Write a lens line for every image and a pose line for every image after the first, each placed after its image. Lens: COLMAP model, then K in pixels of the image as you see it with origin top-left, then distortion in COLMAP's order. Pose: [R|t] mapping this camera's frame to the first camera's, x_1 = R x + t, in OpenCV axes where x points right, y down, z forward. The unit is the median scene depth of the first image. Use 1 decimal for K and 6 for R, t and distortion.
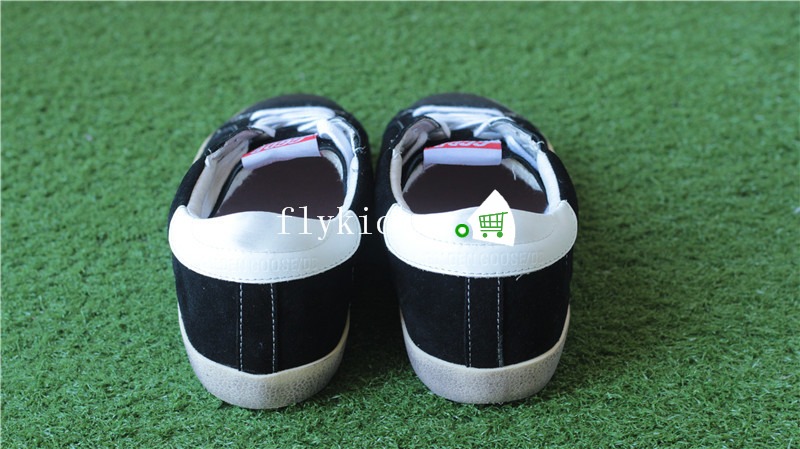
lens RADIAL K [[1984.3, 0, 404.0], [0, 1984.3, 224.4], [0, 0, 1]] dist [-0.111511, 0.000000]
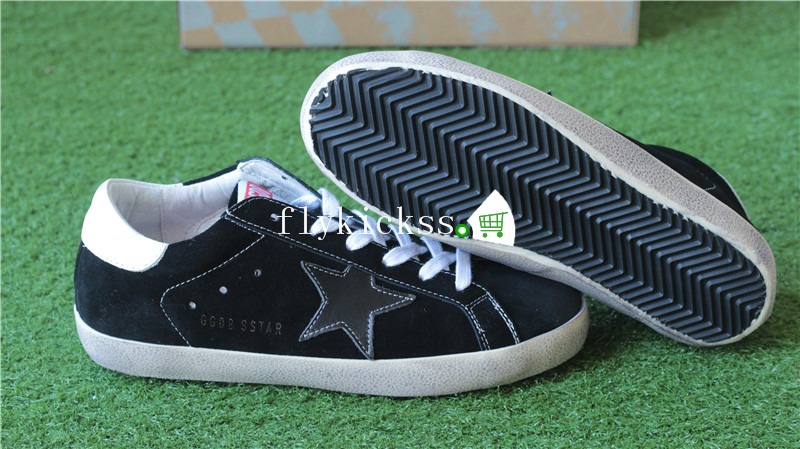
lens RADIAL K [[1984.3, 0, 397.5], [0, 1984.3, 225.6], [0, 0, 1]] dist [-0.111511, 0.000000]
pose [[0.999915, 0.007102, -0.010900, -0.021746], [-0.007718, 0.998313, -0.057550, 0.044805], [0.010473, 0.057629, 0.998283, -0.112632]]
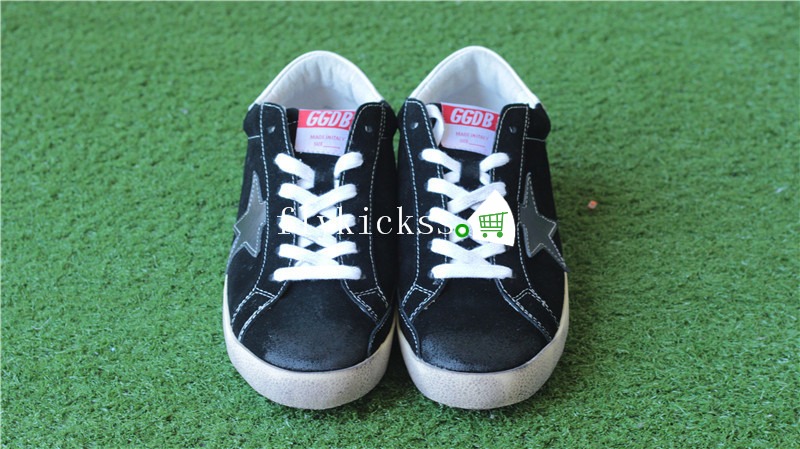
lens RADIAL K [[1984.3, 0, 400.7], [0, 1984.3, 229.2], [0, 0, 1]] dist [-0.111511, 0.000000]
pose [[0.999807, 0.018995, -0.005036, -0.022431], [-0.018588, 0.997288, 0.071211, -0.059774], [0.006375, -0.071104, 0.997449, -0.185758]]
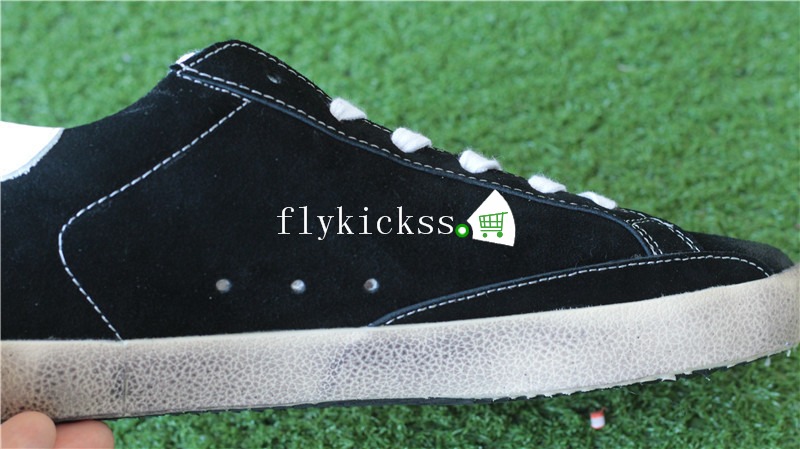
lens RADIAL K [[1984.3, 0, 397.8], [0, 1984.3, 224.8], [0, 0, 1]] dist [-0.111511, 0.000000]
pose [[0.993155, -0.116635, 0.006353, 0.023162], [0.106610, 0.927330, 0.358738, -0.250751], [-0.047733, -0.355605, 0.933417, 0.429022]]
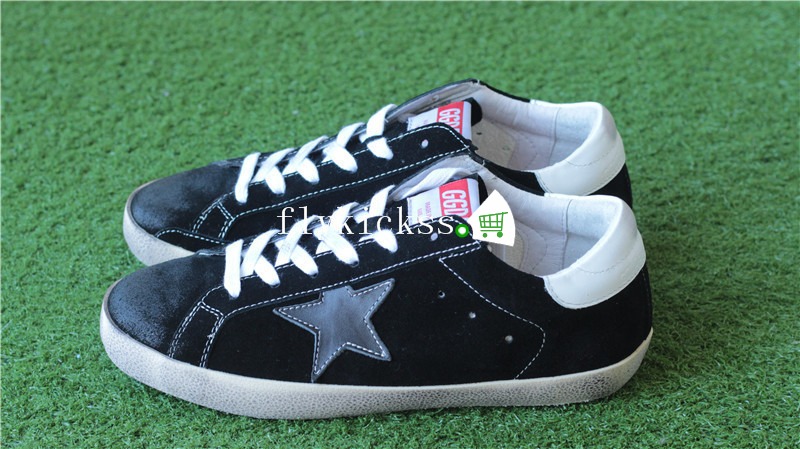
lens RADIAL K [[1984.3, 0, 400.2], [0, 1984.3, 222.7], [0, 0, 1]] dist [-0.111511, 0.000000]
pose [[0.999713, 0.016147, -0.017714, -0.009945], [-0.014760, 0.997014, 0.075802, -0.056800], [0.018885, -0.075519, 0.996966, -0.088219]]
